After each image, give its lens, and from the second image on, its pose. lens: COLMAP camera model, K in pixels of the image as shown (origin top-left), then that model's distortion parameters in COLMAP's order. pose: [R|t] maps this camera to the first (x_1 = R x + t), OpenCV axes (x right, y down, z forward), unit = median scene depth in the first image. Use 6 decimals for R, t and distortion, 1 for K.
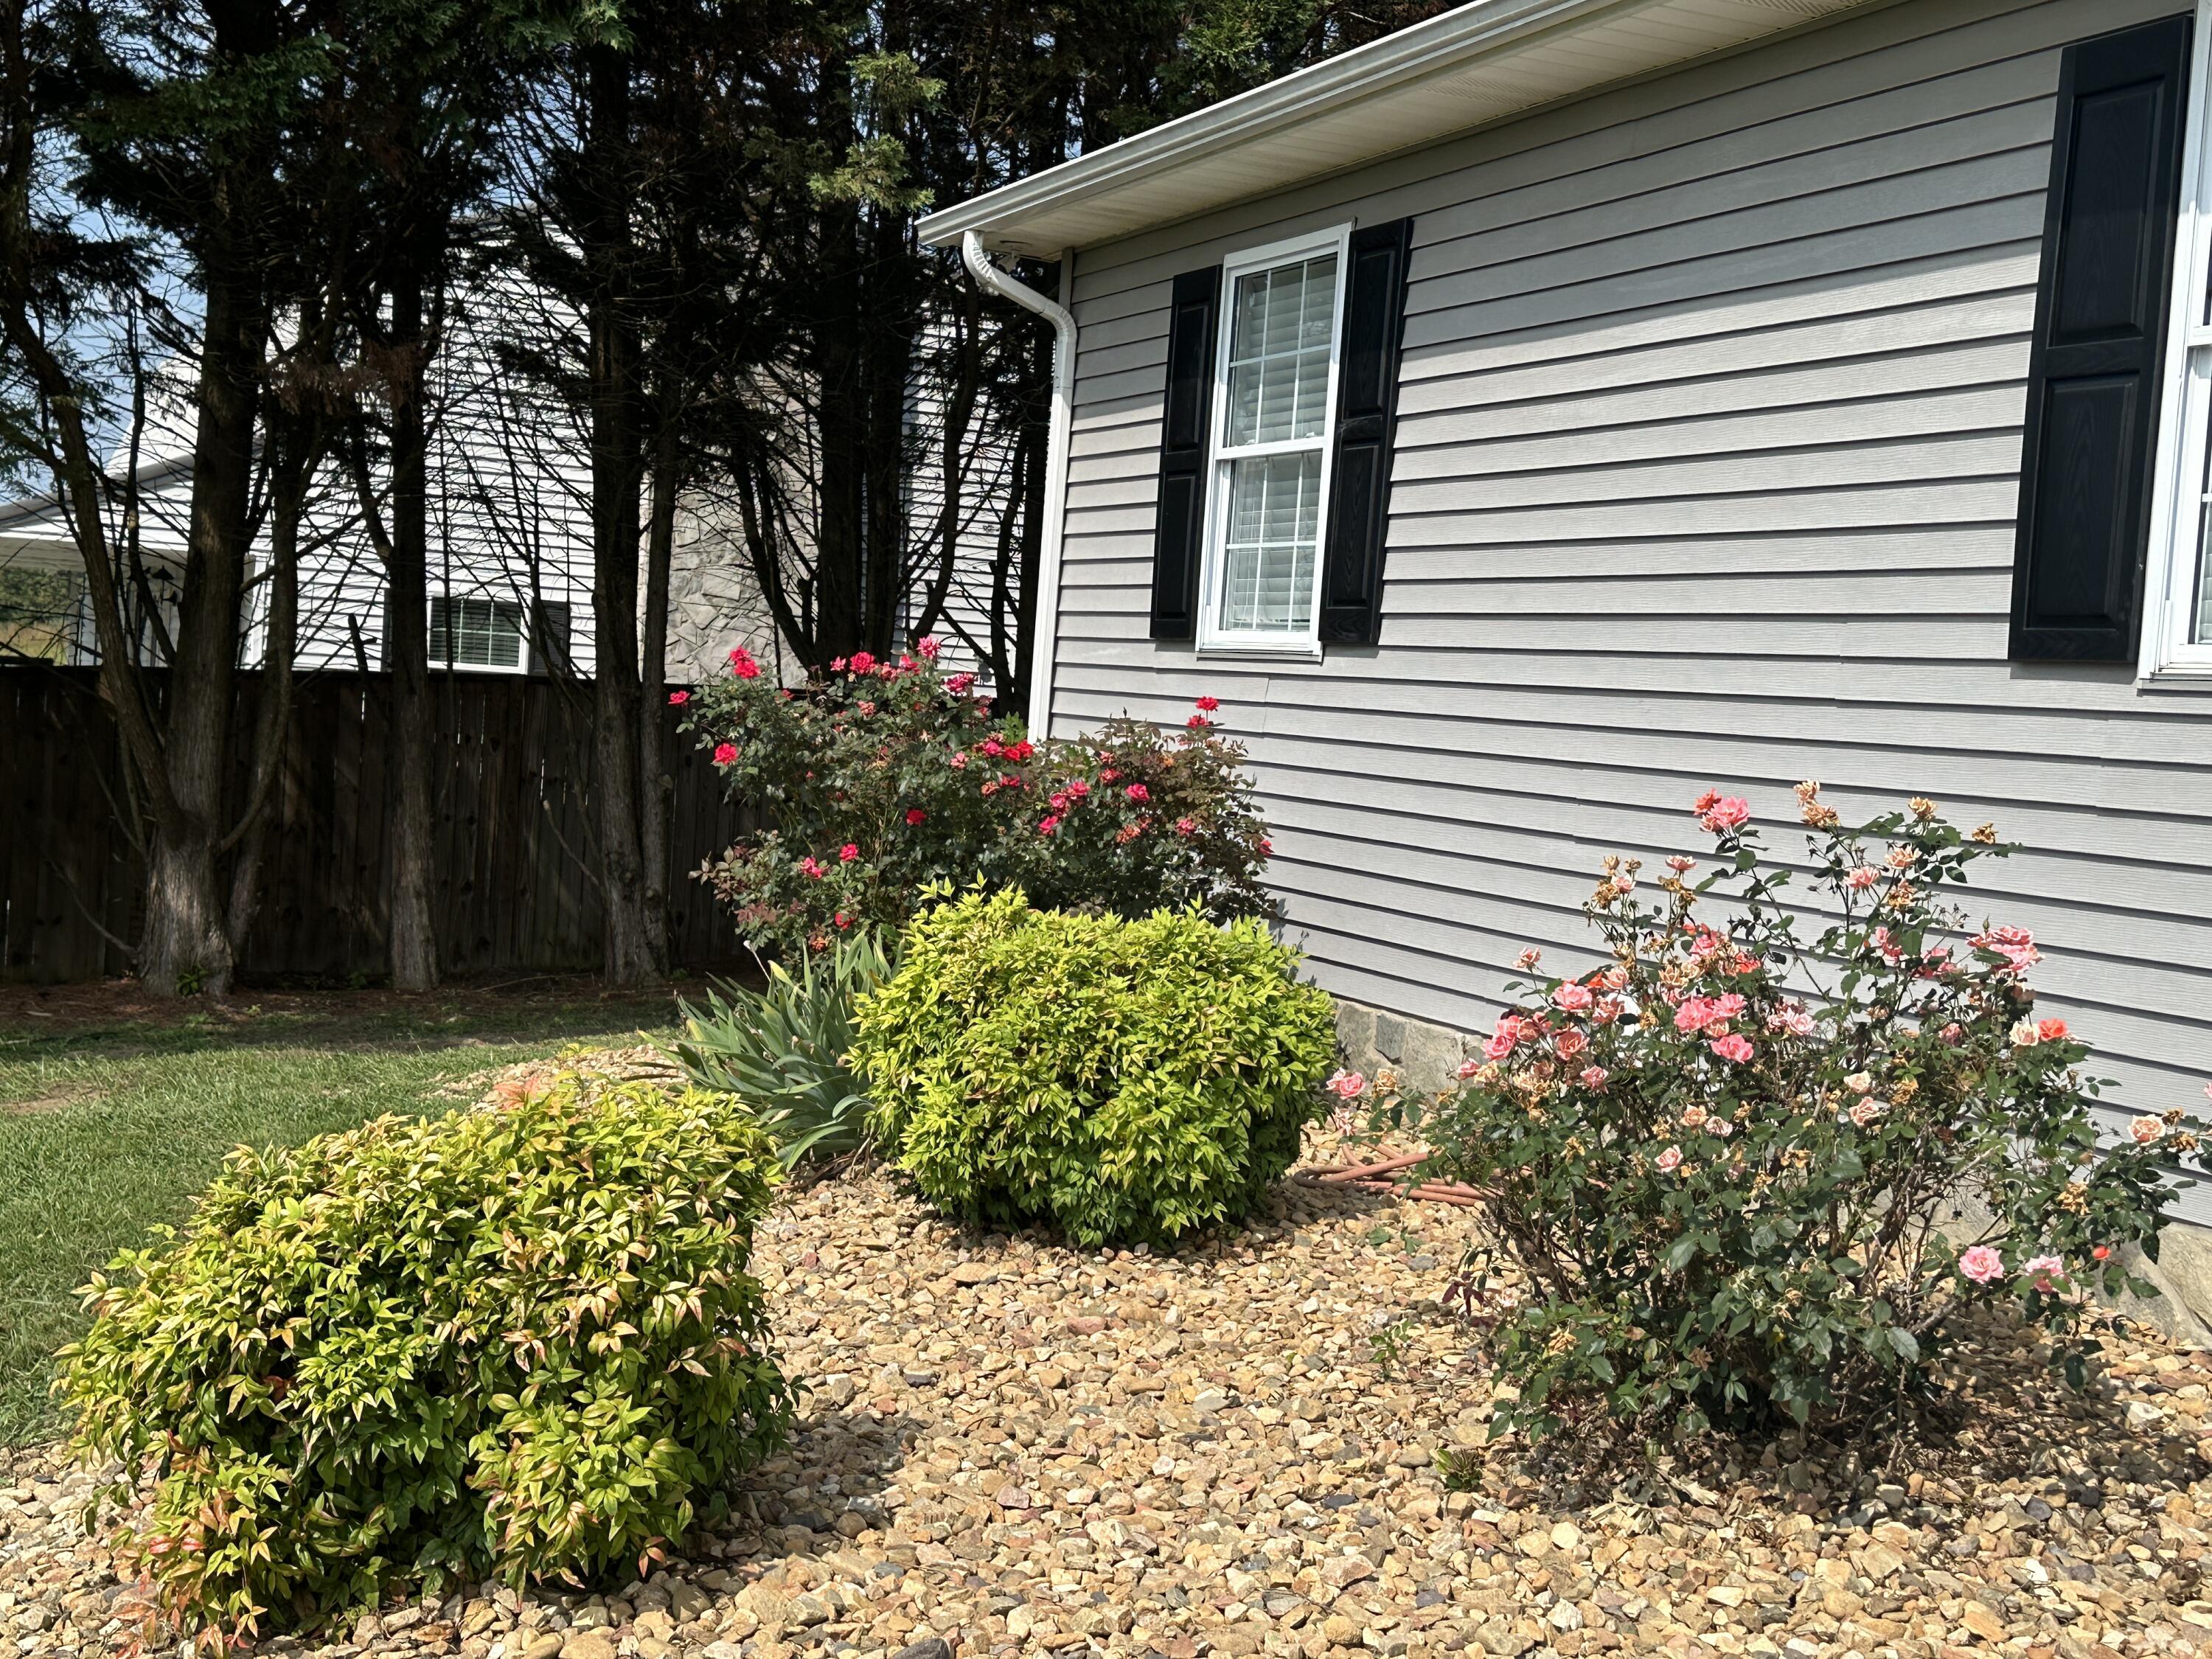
lens RADIAL K [[2784.2, 0, 1099.9], [0, 2784.2, 839.9], [0, 0, 1]] dist [0.134099, 0.000000]
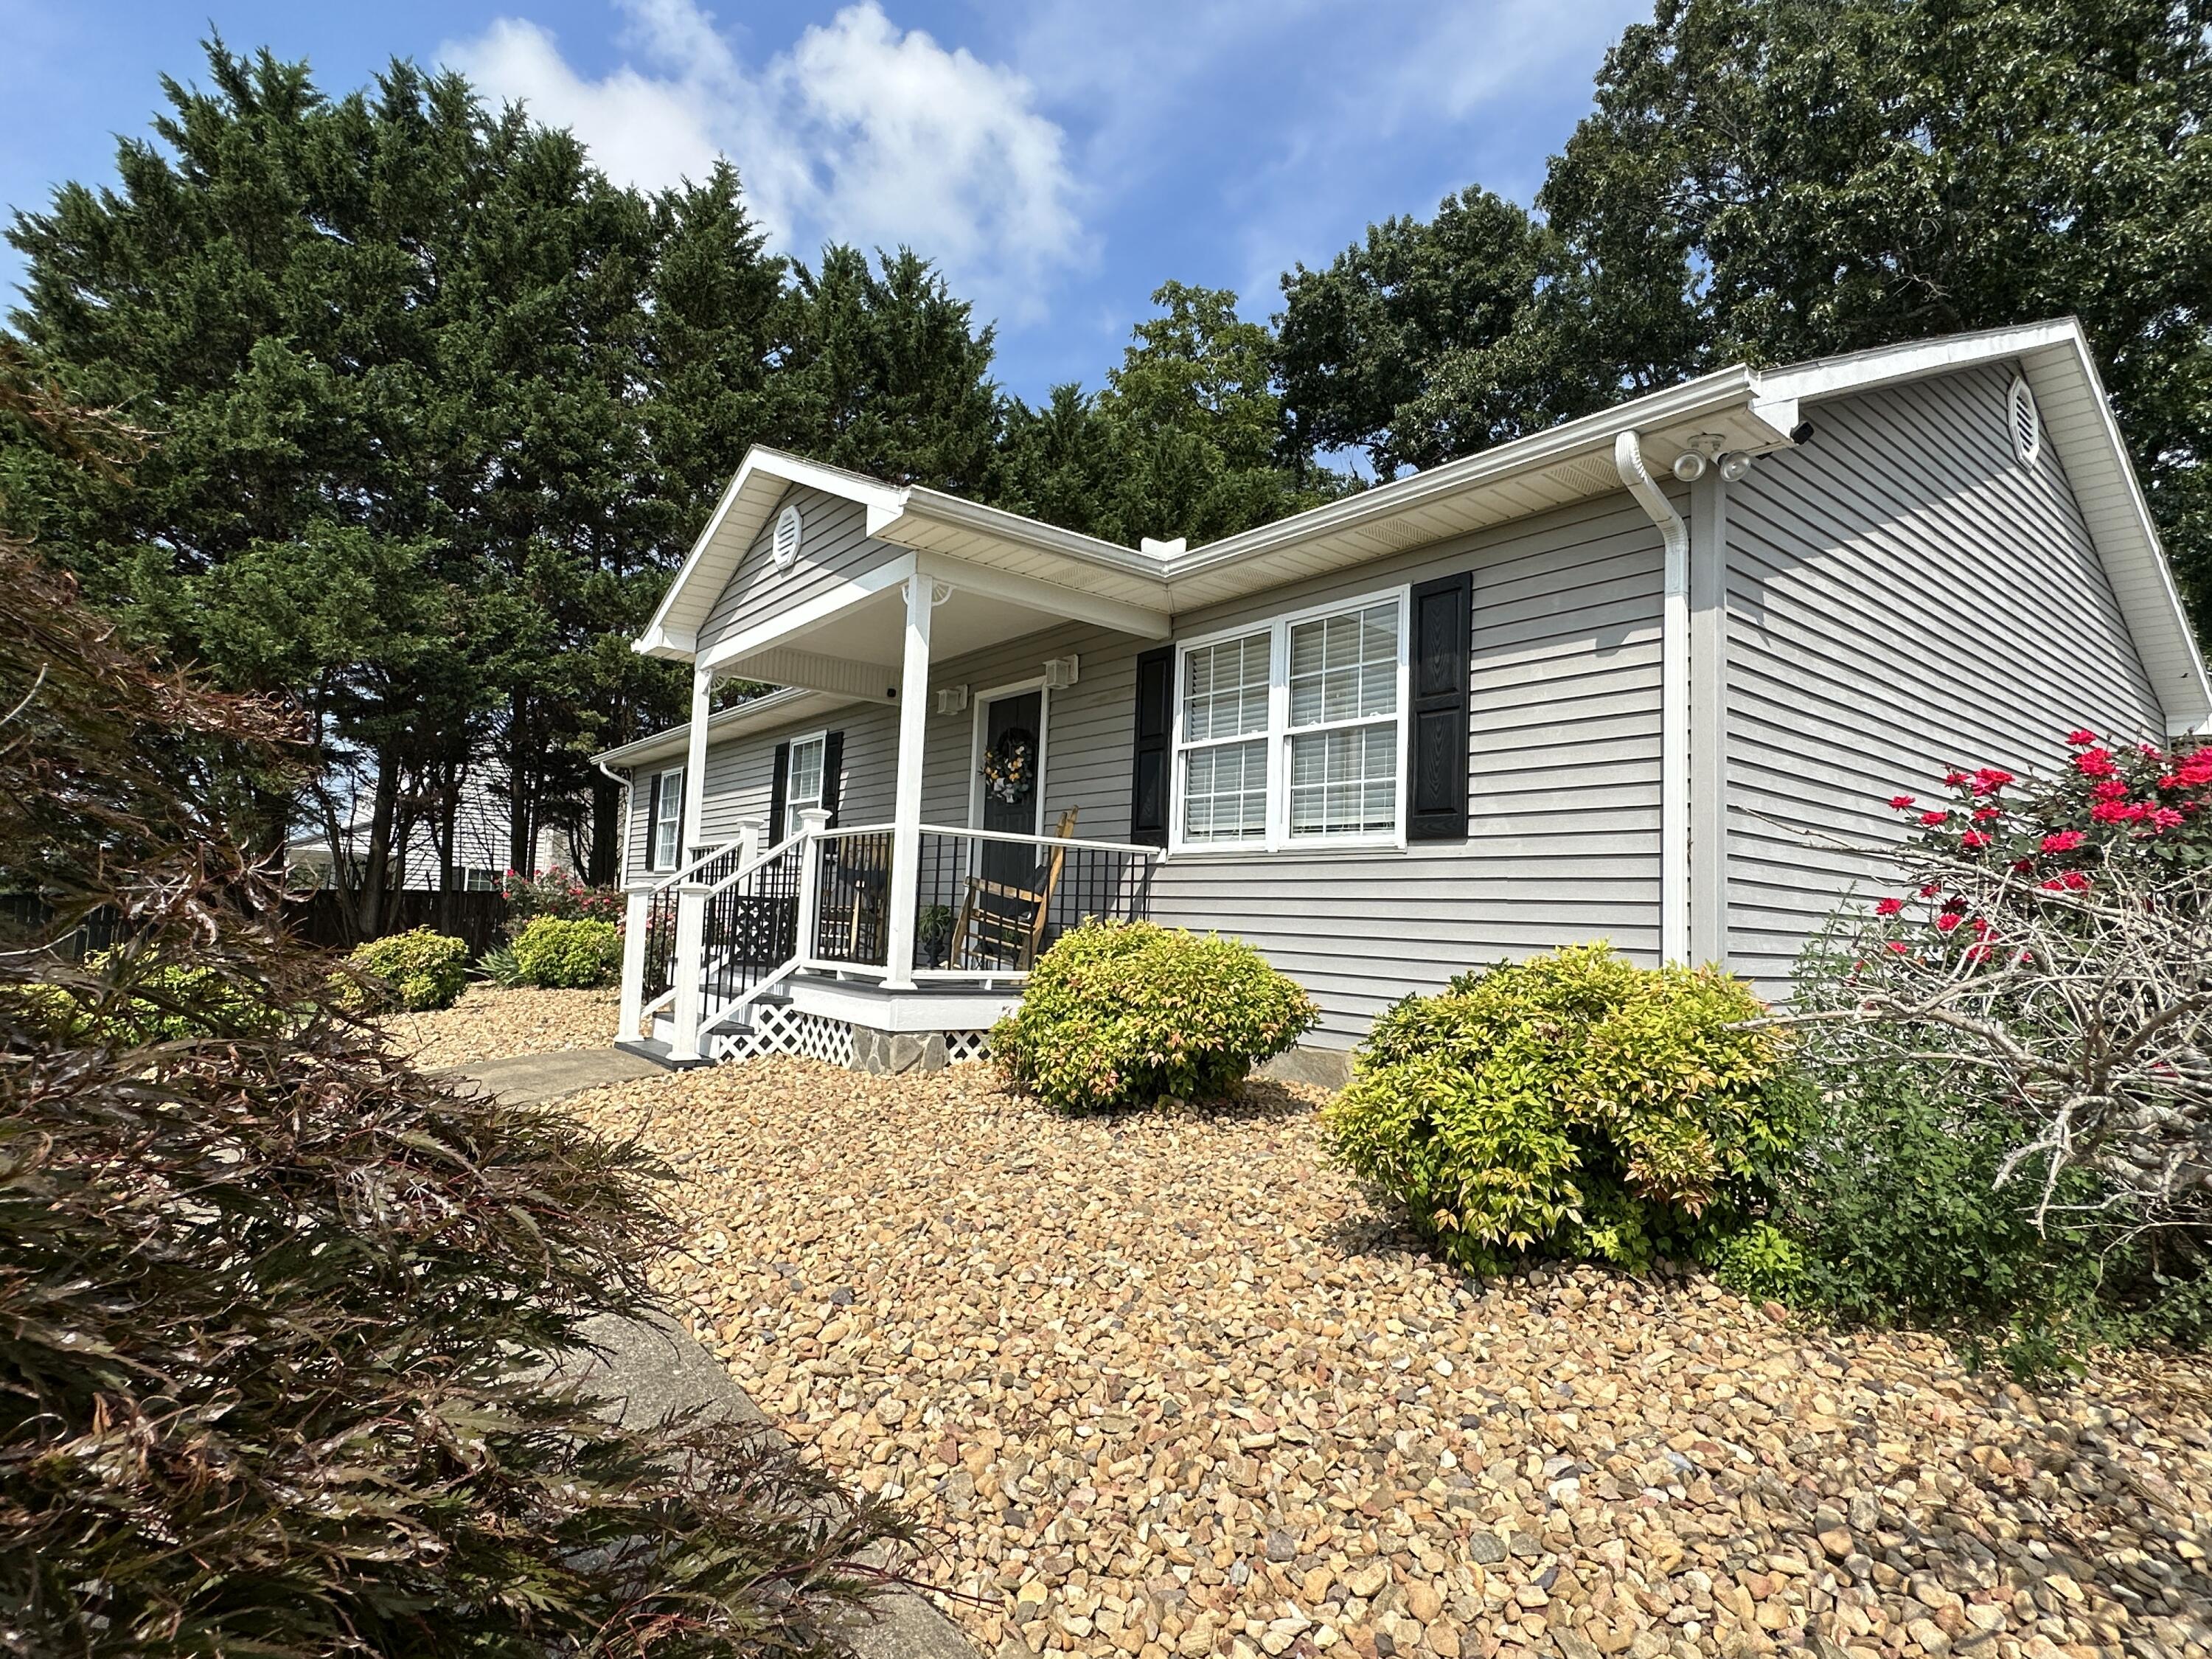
lens RADIAL K [[1154.0, 0, 1112.7], [0, 1154.0, 834.6], [0, 0, 1]] dist [-0.003476, 0.001156]
pose [[0.967434, -0.009540, 0.252945, 0.154821], [0.038470, 0.993223, -0.109676, 0.051425], [-0.250185, 0.115835, 0.961244, -0.443954]]
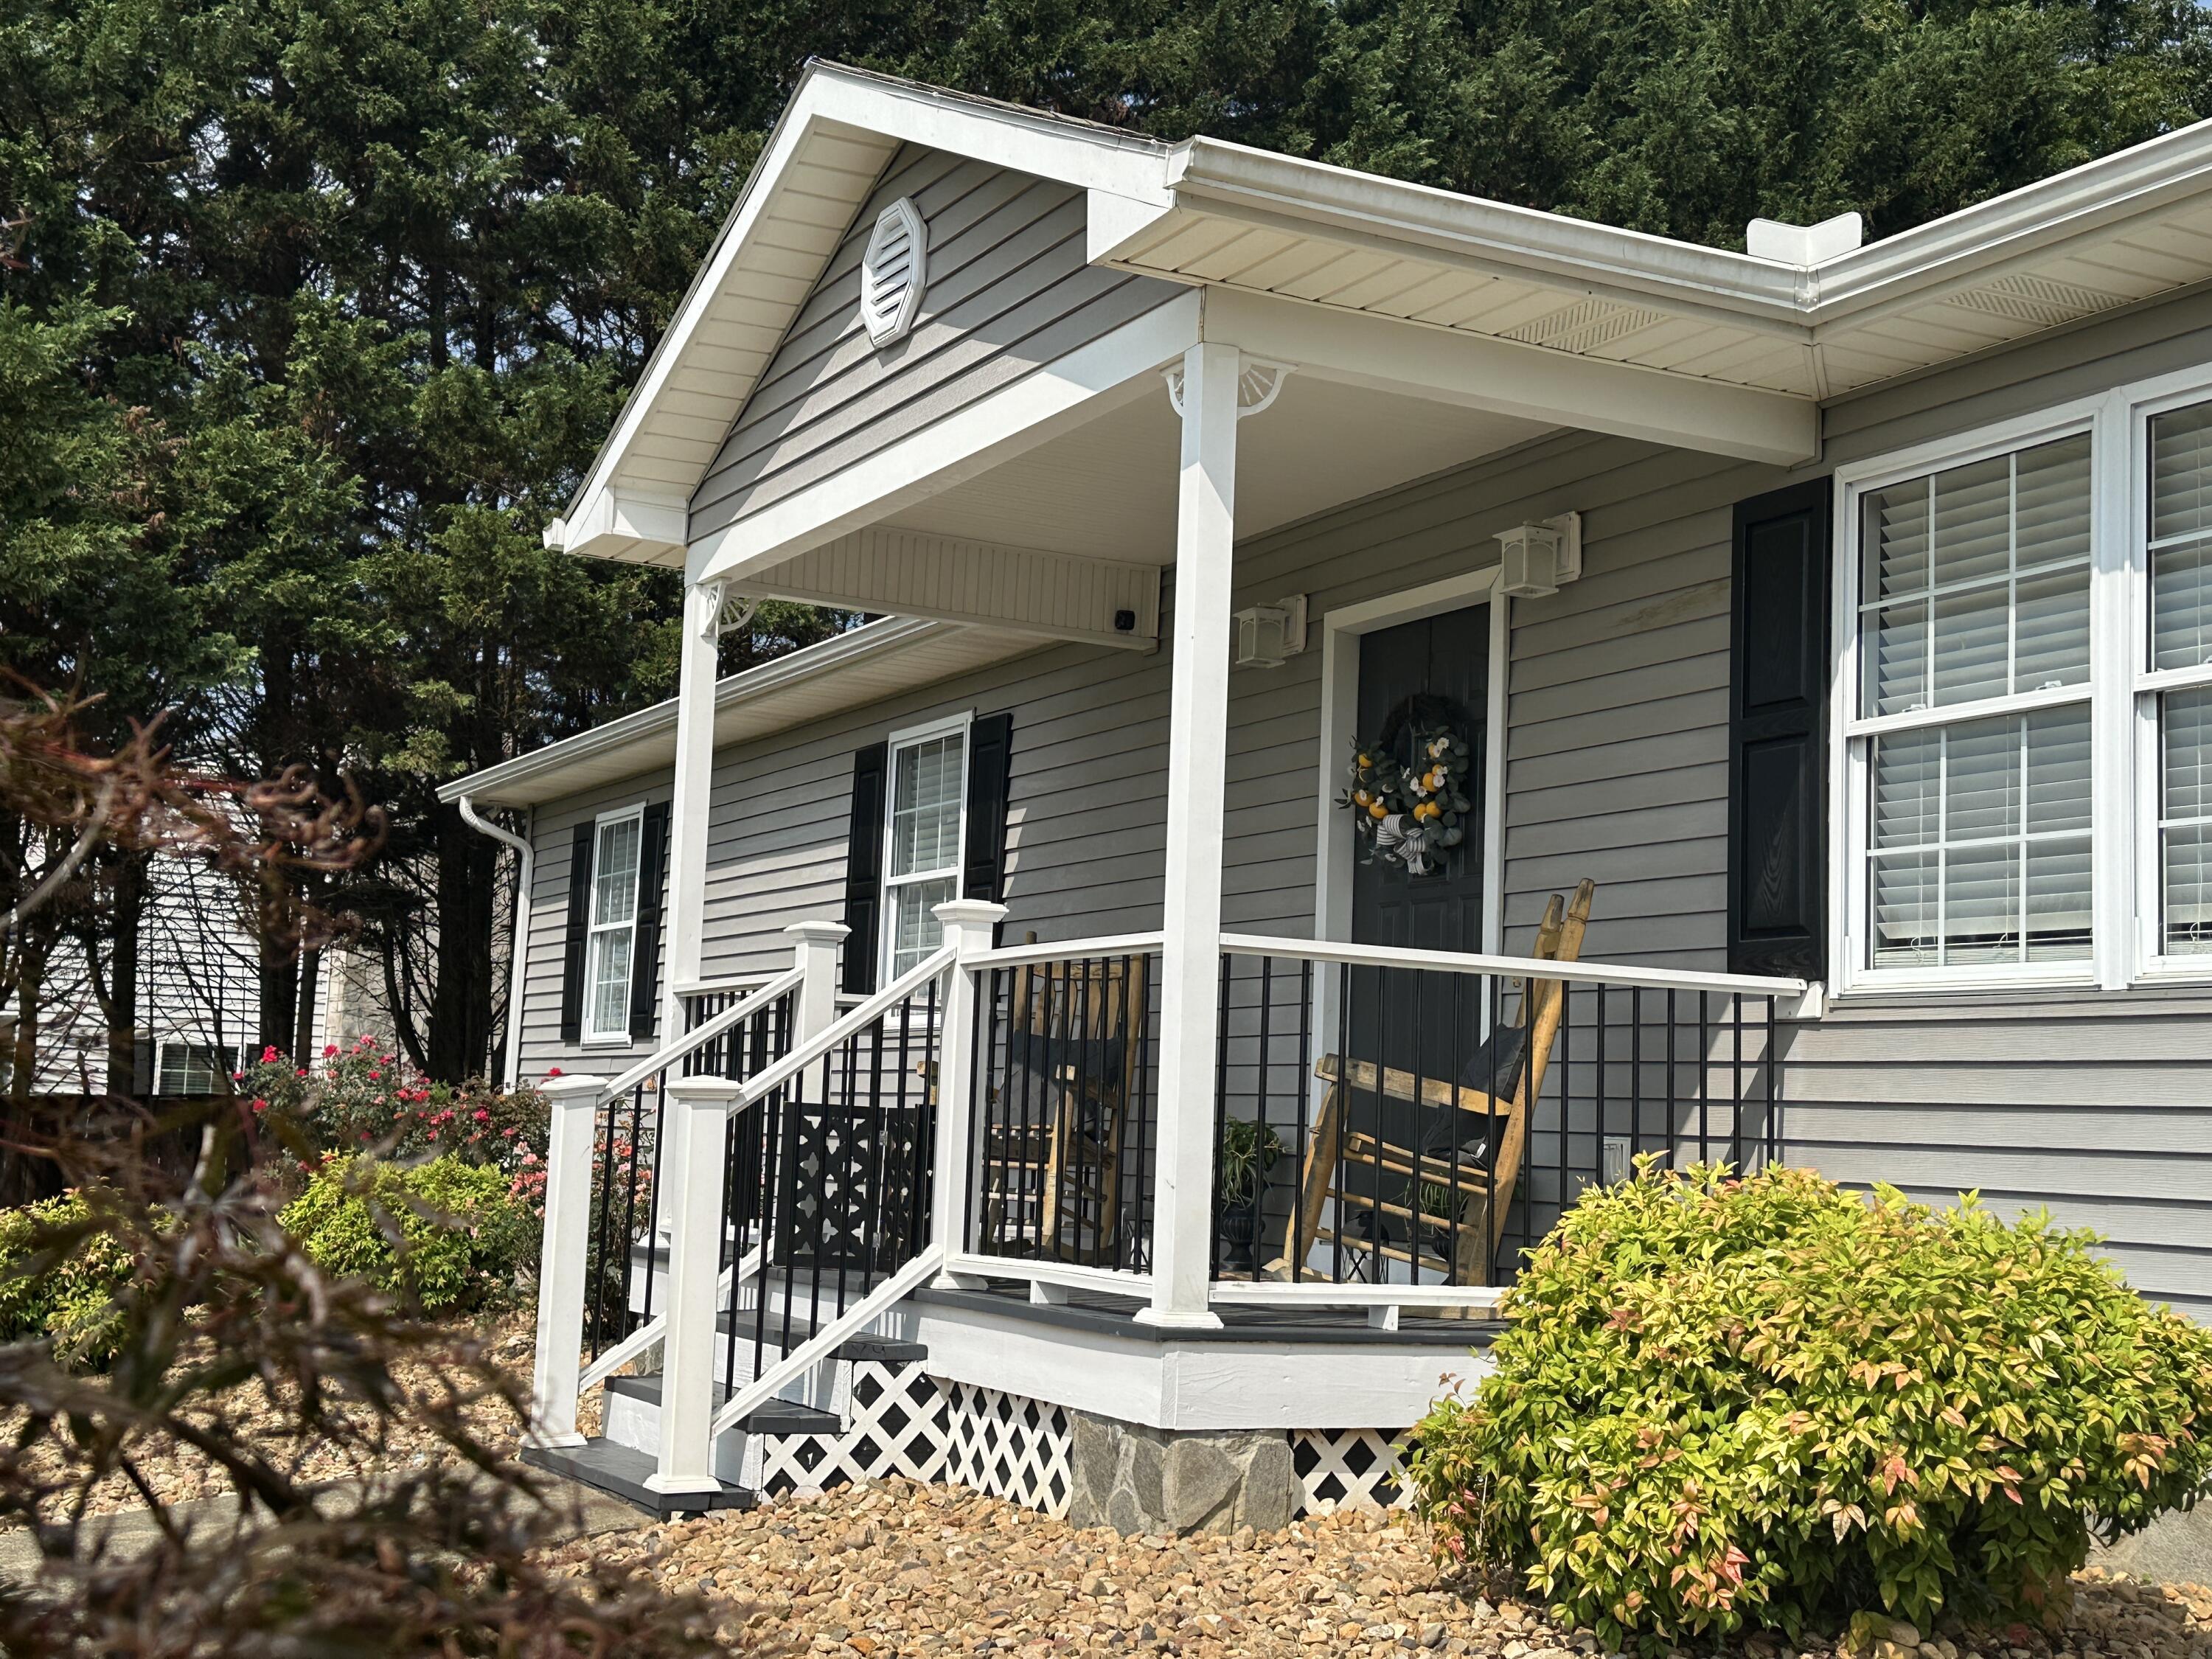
lens RADIAL K [[2784.2, 0, 1108.5], [0, 2784.2, 821.2], [0, 0, 1]] dist [0.134099, 0.000000]
pose [[0.996945, -0.022955, 0.074652, 0.144310], [0.034618, 0.986686, -0.158910, 0.049436], [-0.070010, 0.161009, 0.984467, -0.446048]]
